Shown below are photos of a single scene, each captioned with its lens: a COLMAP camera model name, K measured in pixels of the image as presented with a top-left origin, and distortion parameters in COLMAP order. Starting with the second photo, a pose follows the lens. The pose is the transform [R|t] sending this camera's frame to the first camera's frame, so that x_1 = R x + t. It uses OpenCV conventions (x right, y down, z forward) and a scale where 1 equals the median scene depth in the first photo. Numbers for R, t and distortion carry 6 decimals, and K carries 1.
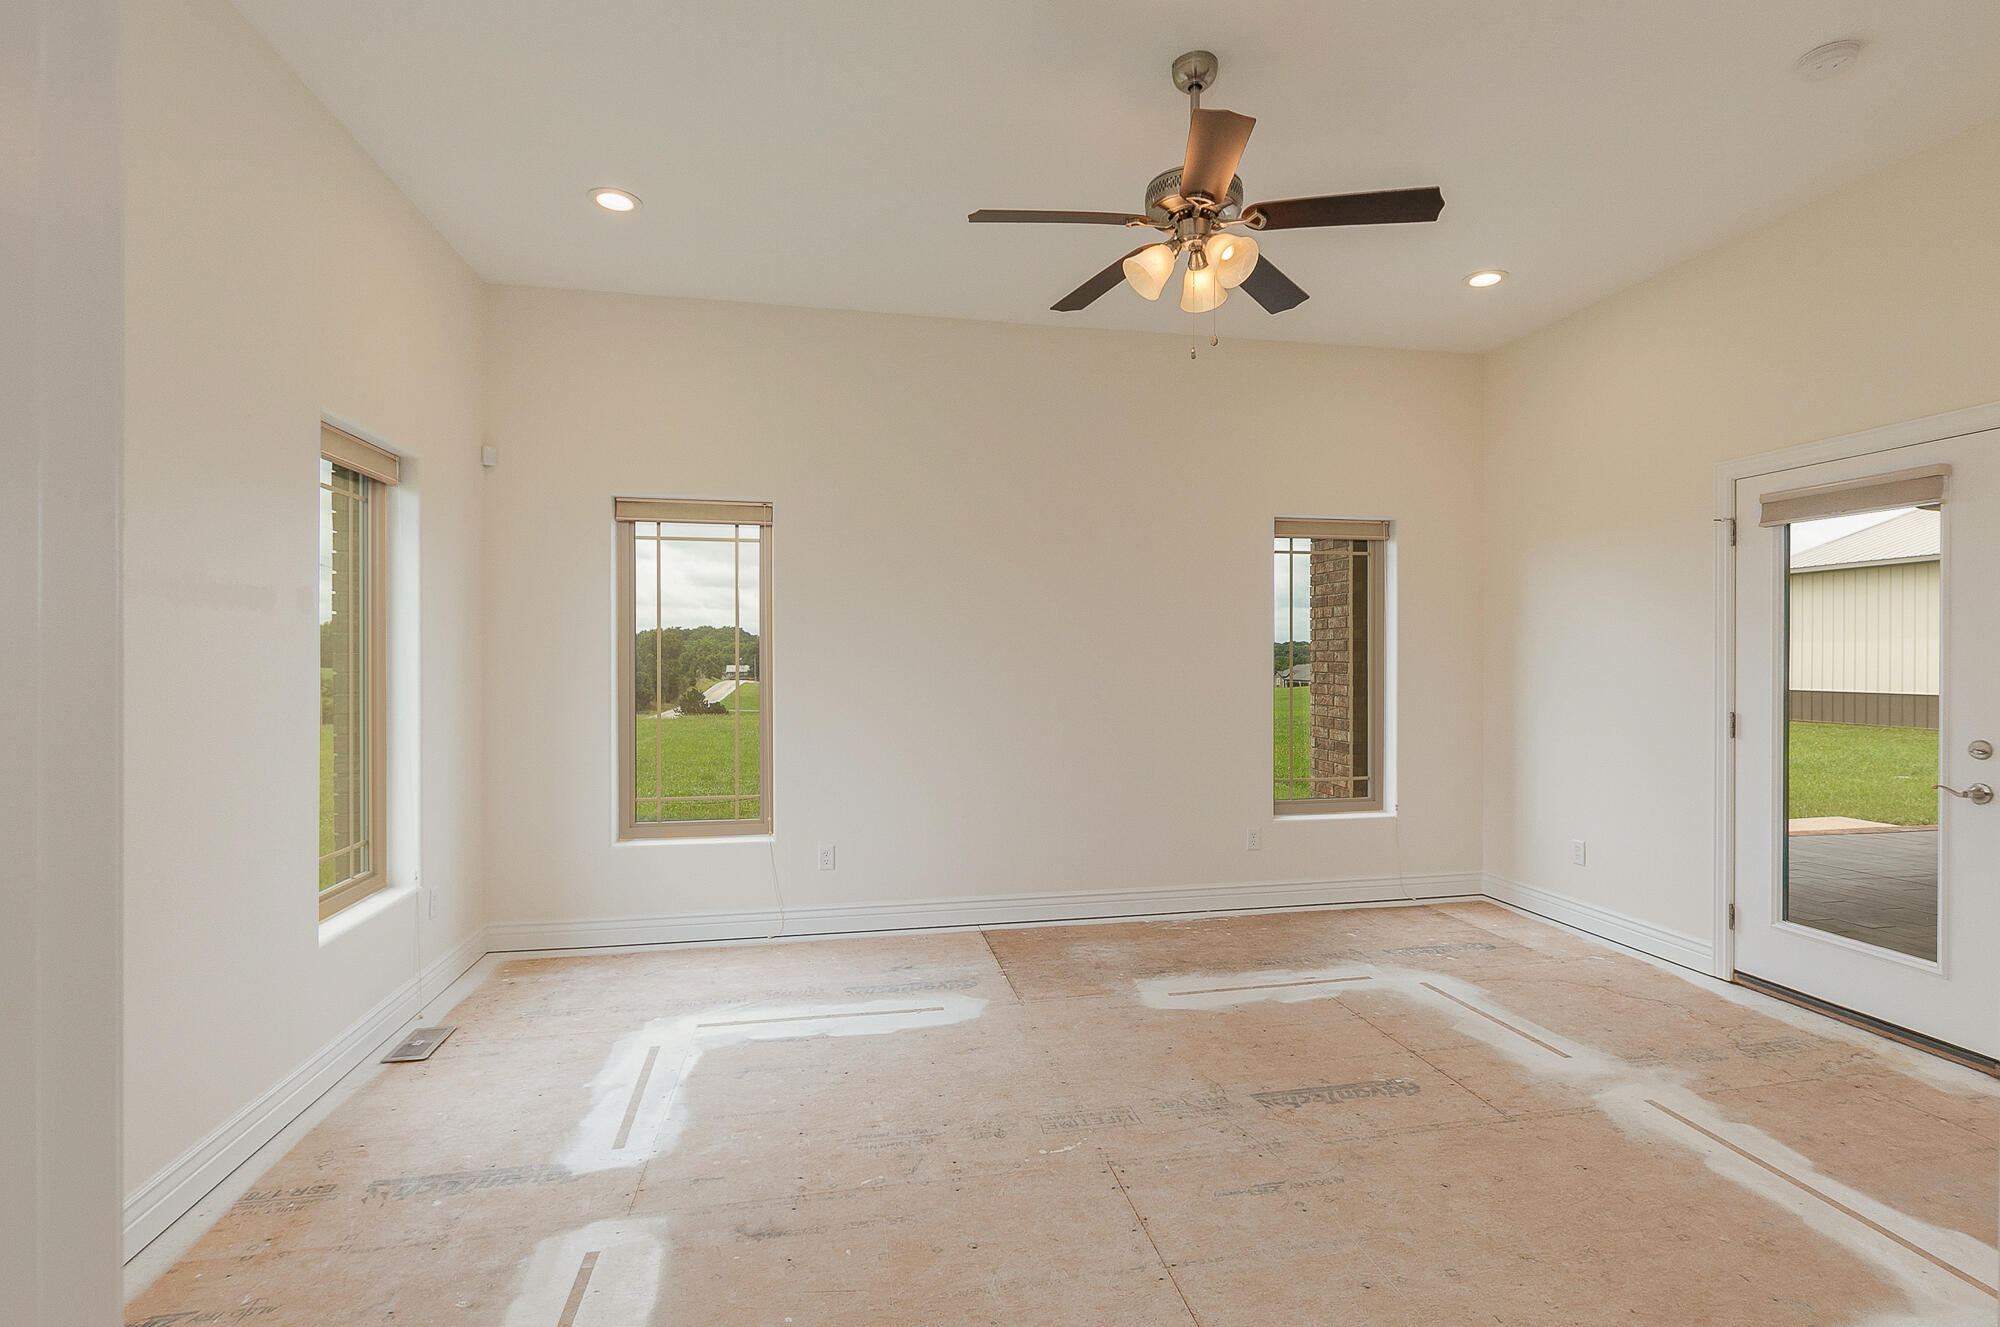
lens RADIAL K [[918.3, 0, 1000.0], [0, 918.3, 663.5], [0, 0, 1]] dist [0.000068, 0.000184]
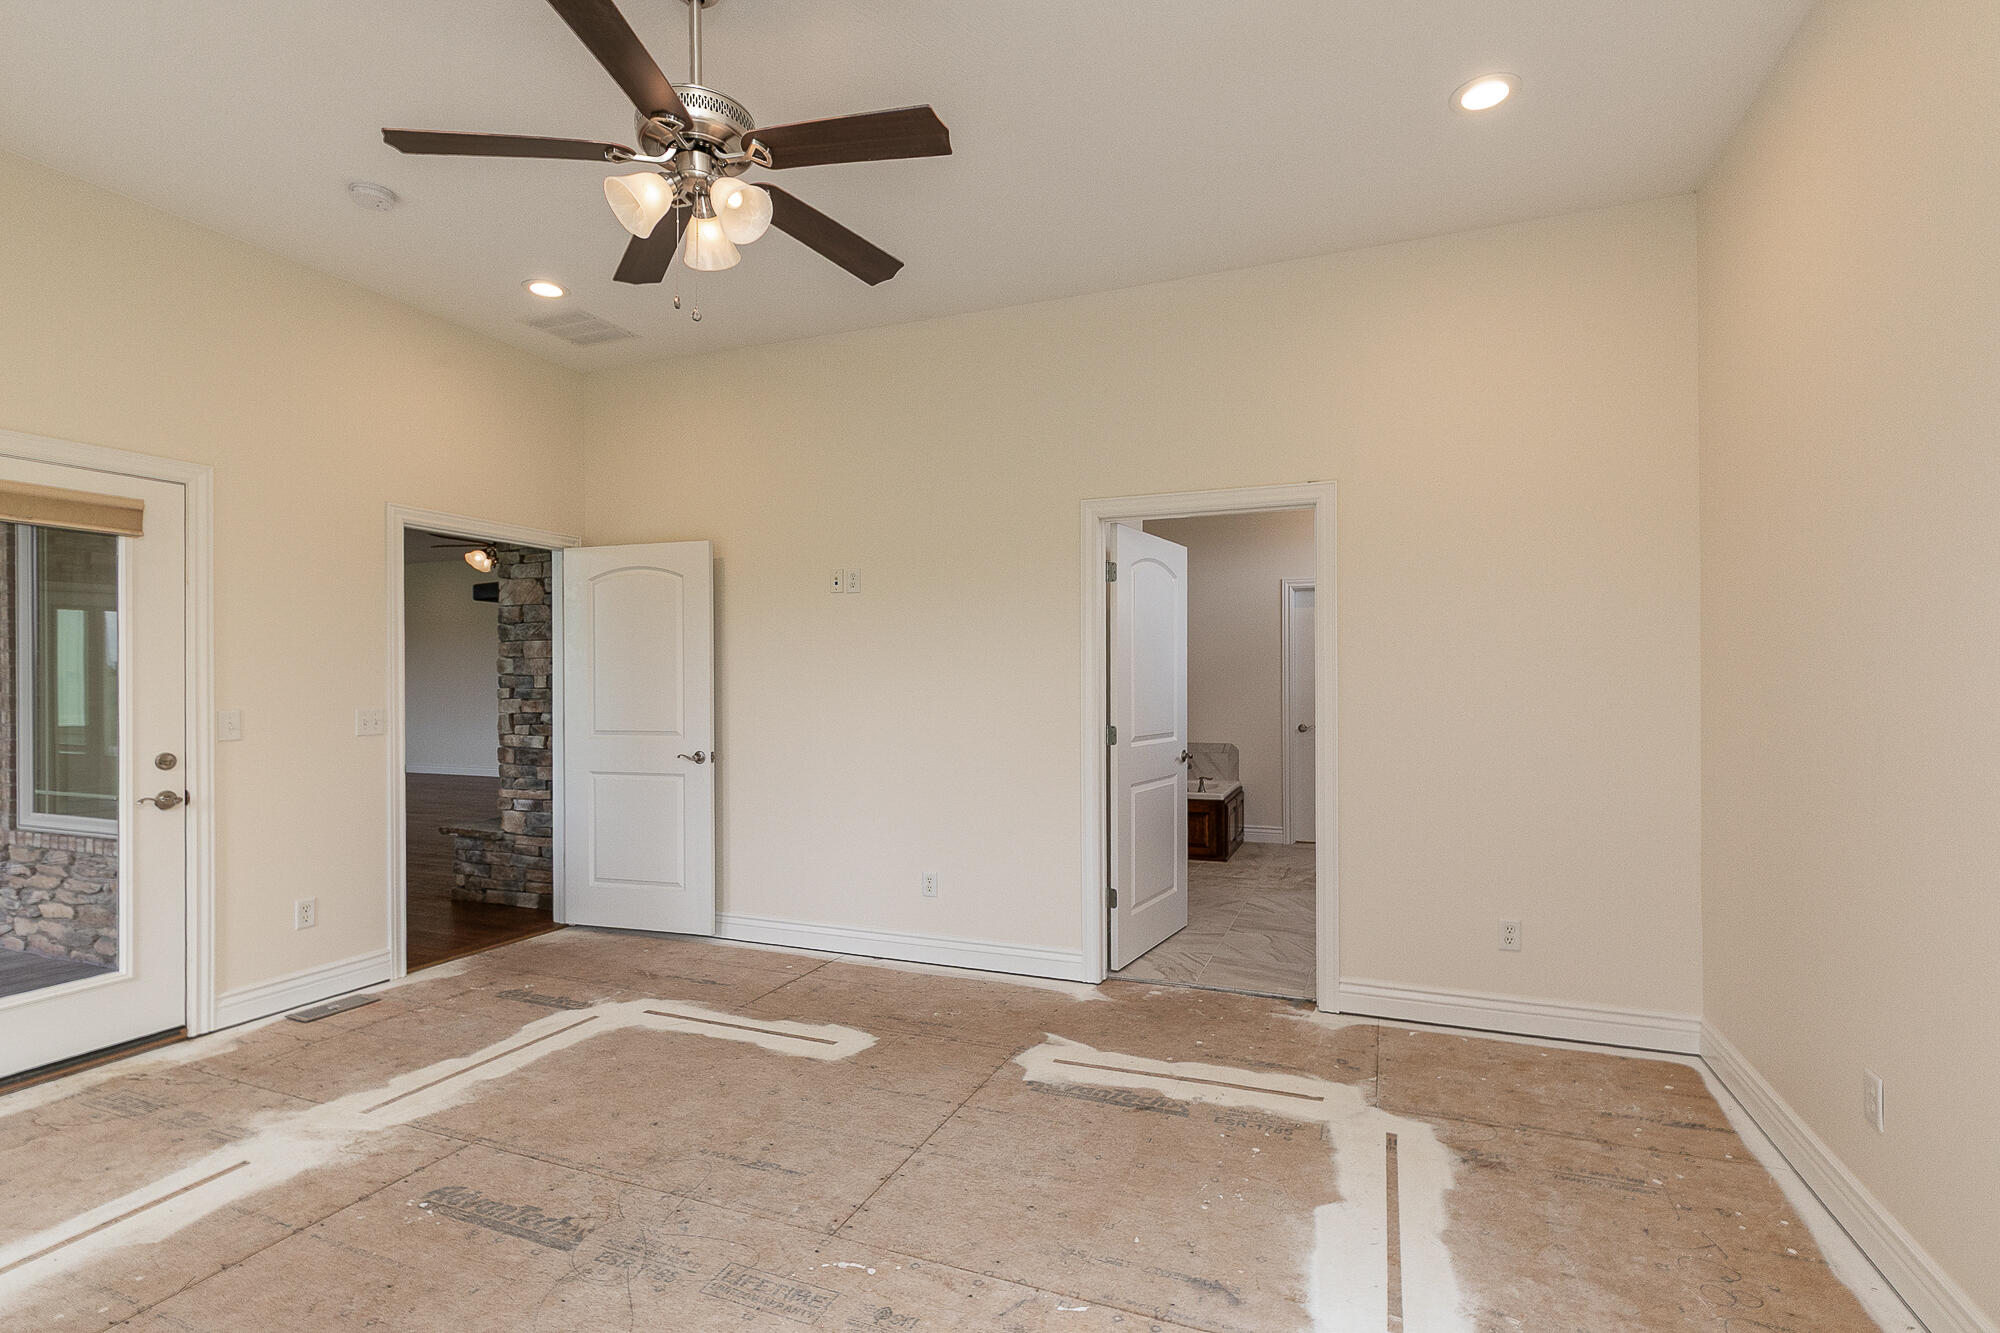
lens RADIAL K [[918.3, 0, 1000.0], [0, 918.3, 666.5], [0, 0, 1]] dist [0.000068, 0.000184]
pose [[-0.834148, 0.013387, 0.551378, -0.469866], [0.008133, 0.999895, -0.011972, -0.006713], [-0.551481, -0.005502, -0.834169, 1.481482]]
